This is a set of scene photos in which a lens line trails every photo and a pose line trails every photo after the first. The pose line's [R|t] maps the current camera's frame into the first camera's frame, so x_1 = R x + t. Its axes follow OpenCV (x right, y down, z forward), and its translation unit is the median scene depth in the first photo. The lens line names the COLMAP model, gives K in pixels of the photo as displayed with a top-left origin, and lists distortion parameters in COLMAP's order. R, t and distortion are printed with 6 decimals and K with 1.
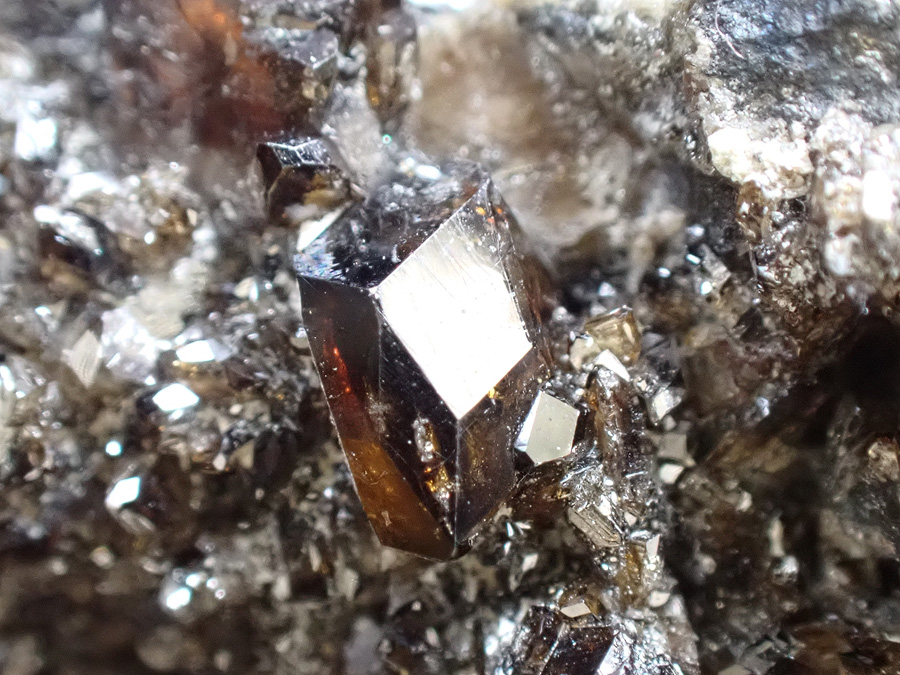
lens RADIAL K [[3012.1, 0, 450.0], [0, 3012.1, 337.5], [0, 0, 1]] dist [0.181411, -2.000494]
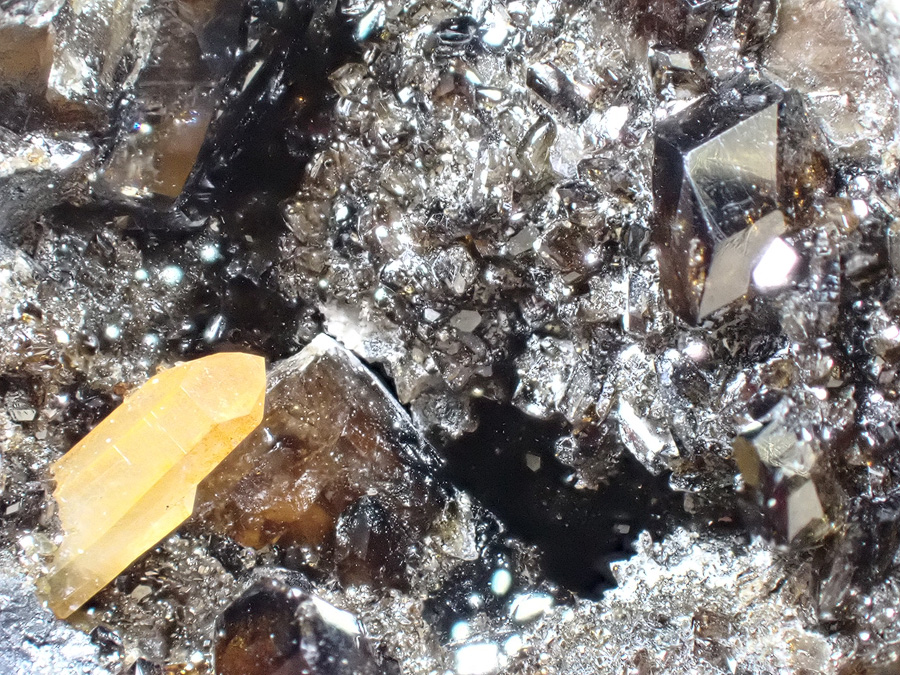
lens RADIAL K [[3012.1, 0, 450.0], [0, 3012.1, 337.5], [0, 0, 1]] dist [0.181411, -2.000494]
pose [[0.887771, 0.237021, -0.394567, 0.504237], [-0.186600, 0.968952, 0.162214, -0.153371], [0.420764, -0.070383, 0.904436, -0.499399]]
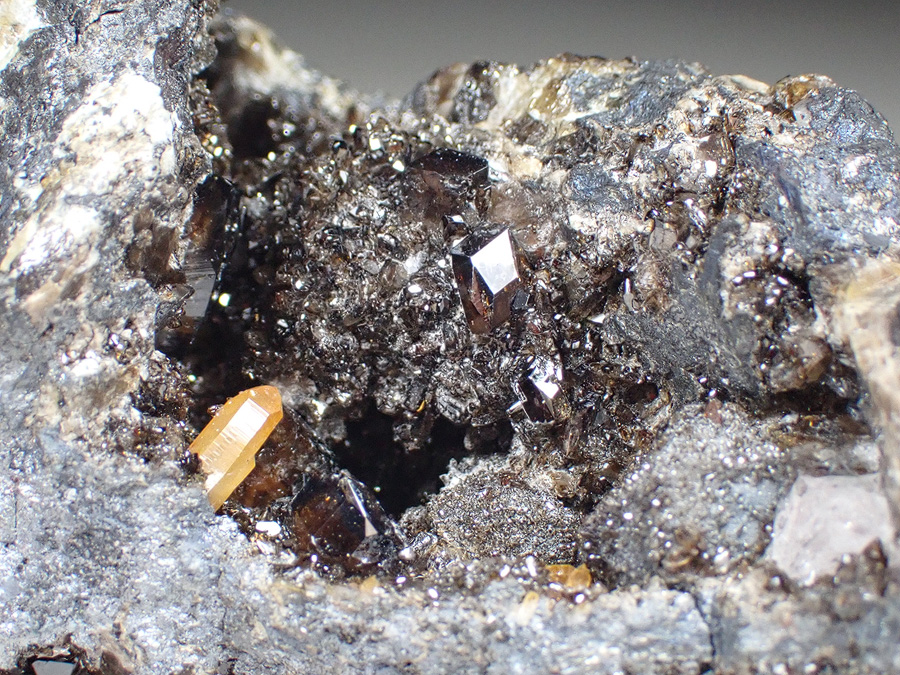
lens RADIAL K [[2049.3, 0, 450.0], [0, 2049.3, 337.5], [0, 0, 1]] dist [-0.016319, -0.000797]
pose [[0.994004, 0.045990, -0.099200, 0.183363], [-0.054301, 0.995087, -0.082779, 0.266745], [0.094906, 0.087669, 0.991618, -1.309567]]
